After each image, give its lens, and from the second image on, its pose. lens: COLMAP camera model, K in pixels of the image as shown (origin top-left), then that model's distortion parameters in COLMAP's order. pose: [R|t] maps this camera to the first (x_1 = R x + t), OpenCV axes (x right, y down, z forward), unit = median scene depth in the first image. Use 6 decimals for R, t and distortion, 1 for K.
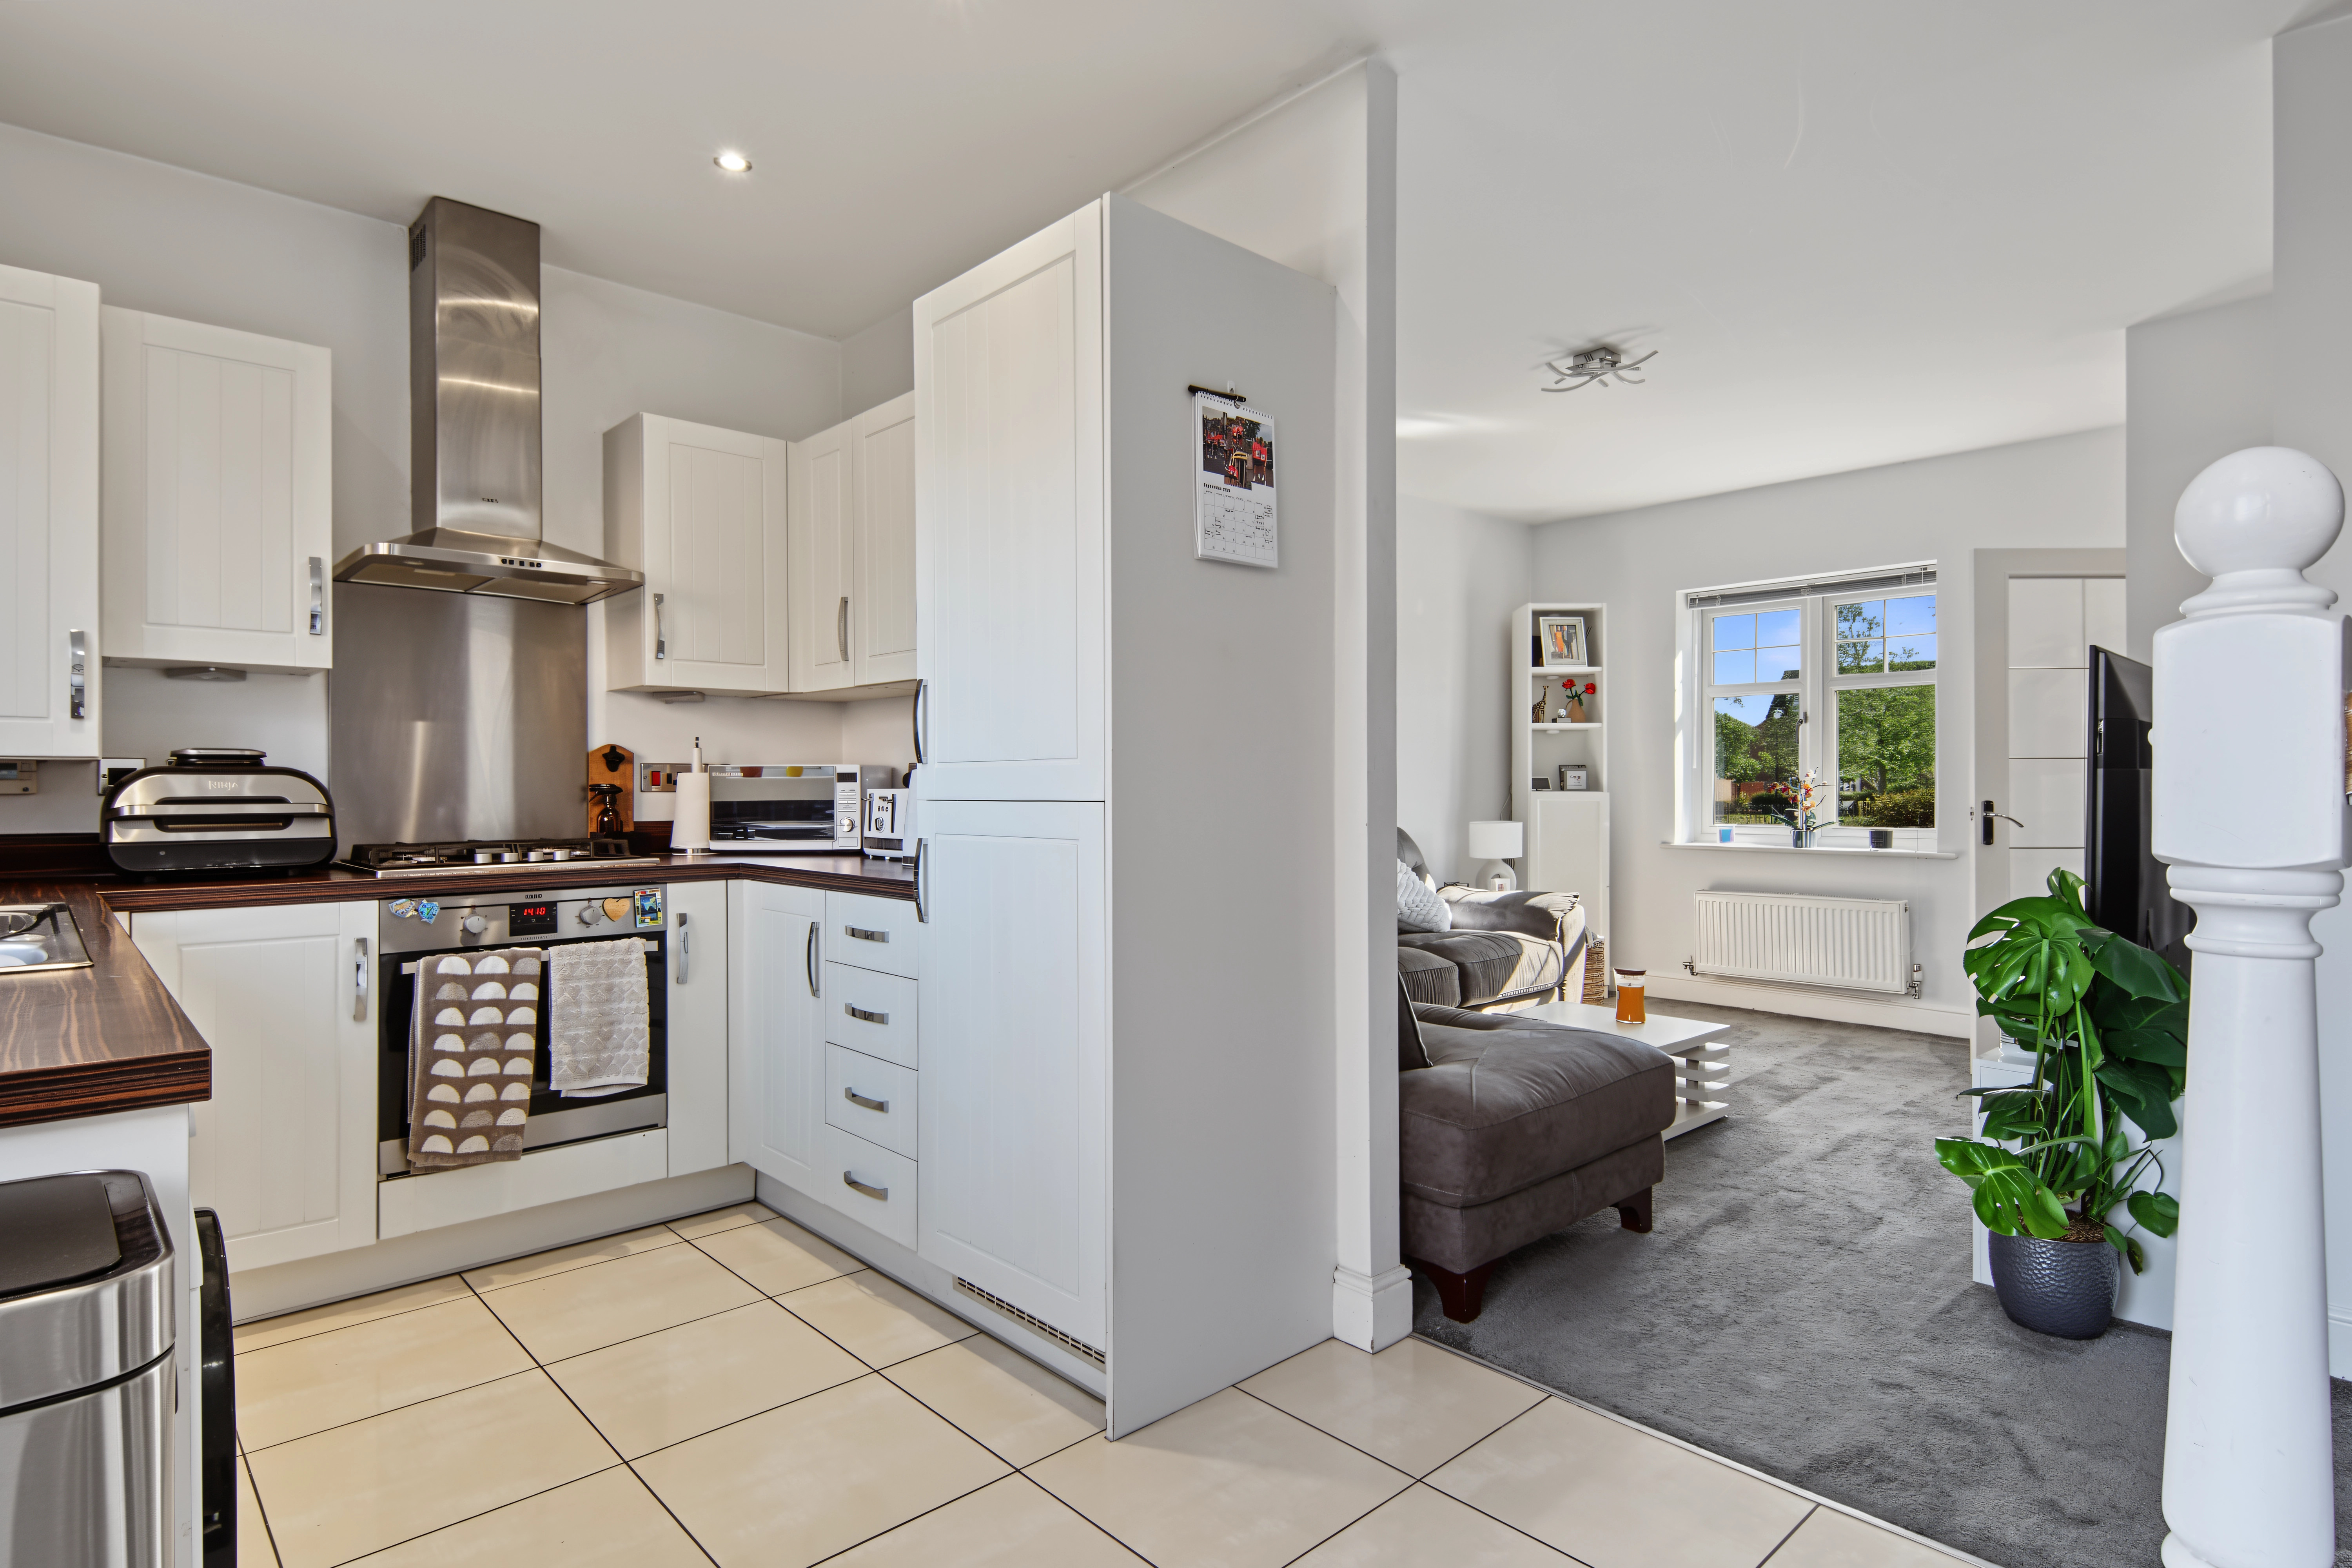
lens RADIAL K [[1218.3, 0, 1169.0], [0, 1218.3, 779.5], [0, 0, 1]] dist [0.019150, -0.007228]
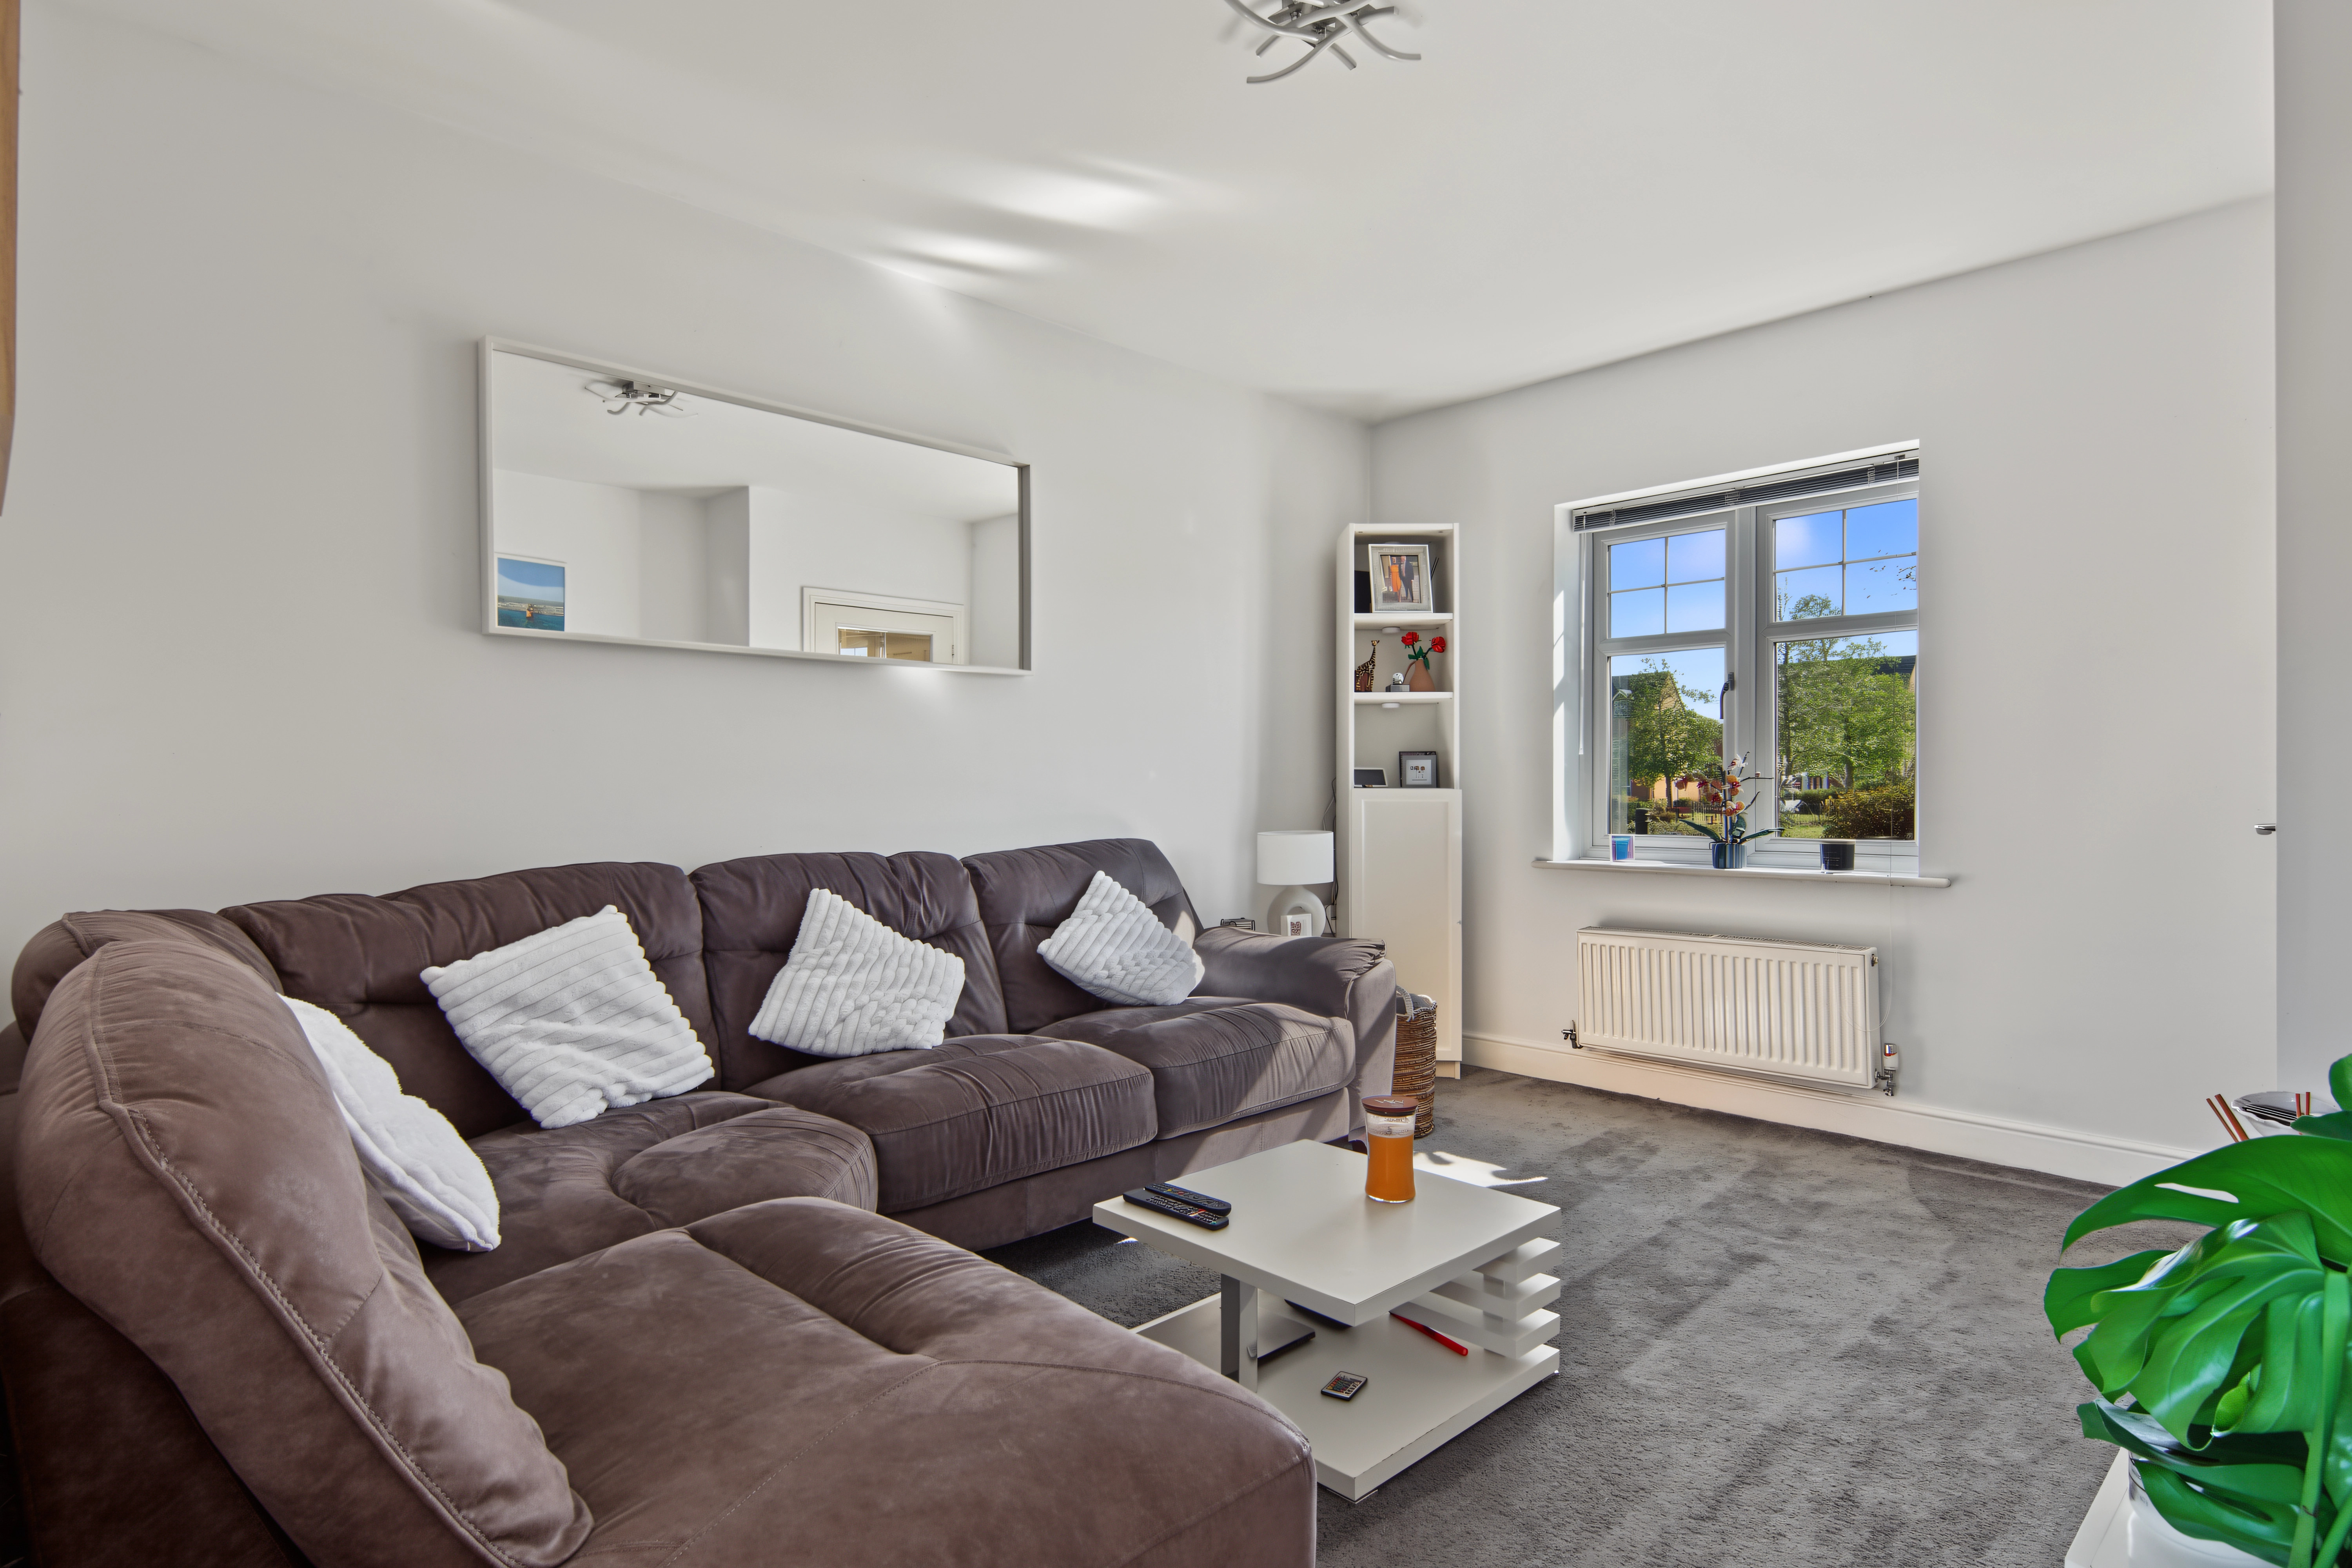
lens RADIAL K [[1218.3, 0, 1174.5], [0, 1218.3, 783.3], [0, 0, 1]] dist [0.019150, -0.007228]
pose [[0.999731, -0.002627, 0.023031, 0.182683], [0.002542, 0.999990, 0.003696, 0.004169], [-0.023040, -0.003637, 0.999728, 0.304008]]
